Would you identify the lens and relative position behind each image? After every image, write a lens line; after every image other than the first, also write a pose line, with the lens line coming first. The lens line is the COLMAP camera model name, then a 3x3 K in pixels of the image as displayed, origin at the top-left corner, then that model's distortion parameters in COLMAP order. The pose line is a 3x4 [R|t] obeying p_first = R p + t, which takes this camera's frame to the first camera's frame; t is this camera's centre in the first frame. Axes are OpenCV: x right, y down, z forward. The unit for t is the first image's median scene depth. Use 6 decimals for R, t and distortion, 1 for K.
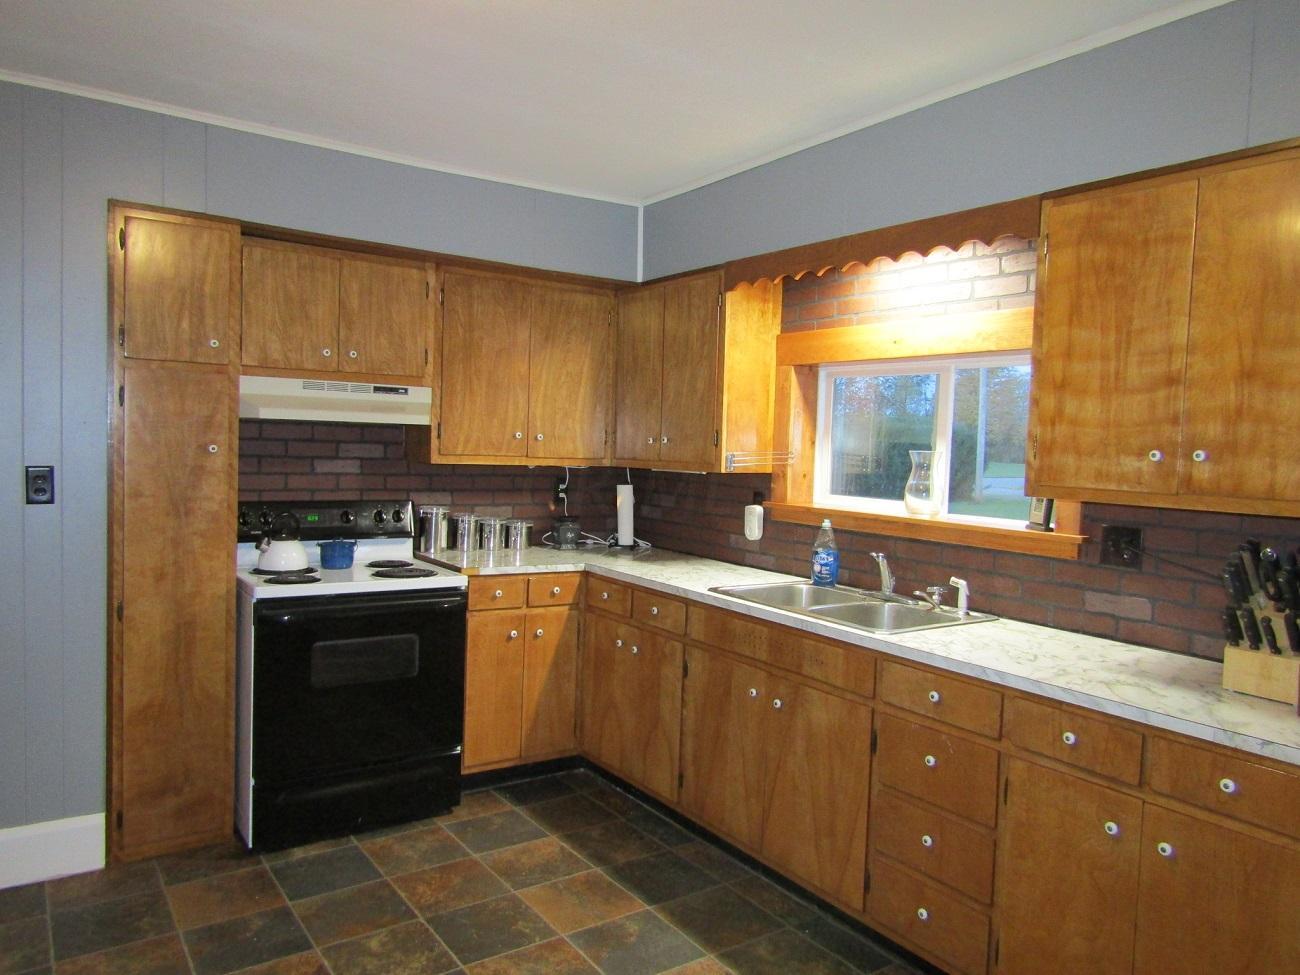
lens RADIAL K [[928.1, 0, 650.0], [0, 928.1, 487.5], [0, 0, 1]] dist [-0.005349, -0.000245]
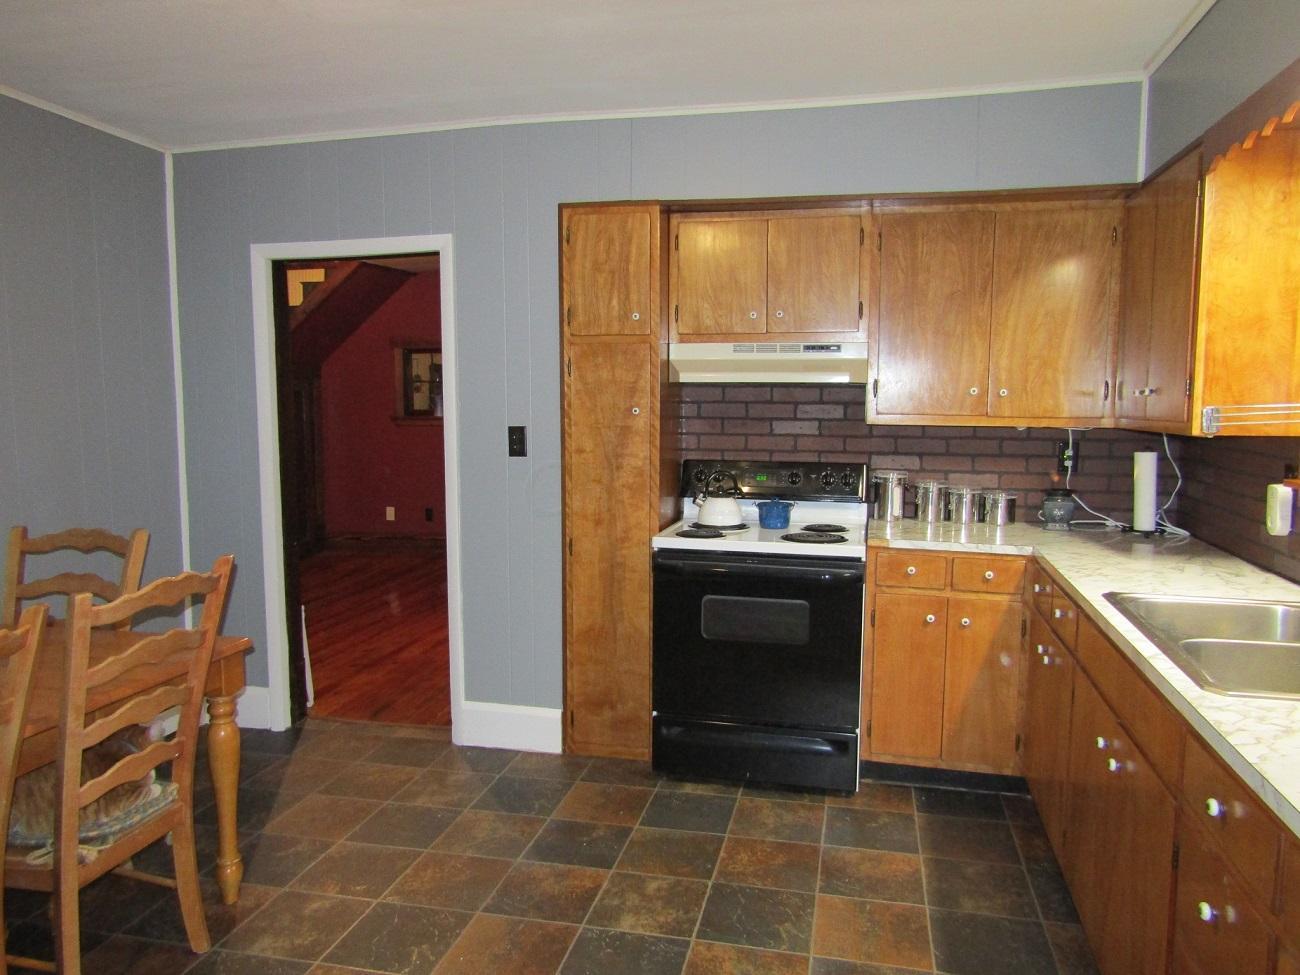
lens RADIAL K [[928.1, 0, 650.0], [0, 928.1, 487.5], [0, 0, 1]] dist [-0.005349, -0.000245]
pose [[0.672117, 0.045566, -0.739042, 0.335847], [-0.019141, 0.998840, 0.044176, 0.000580], [0.740197, -0.015545, 0.672210, 0.229876]]
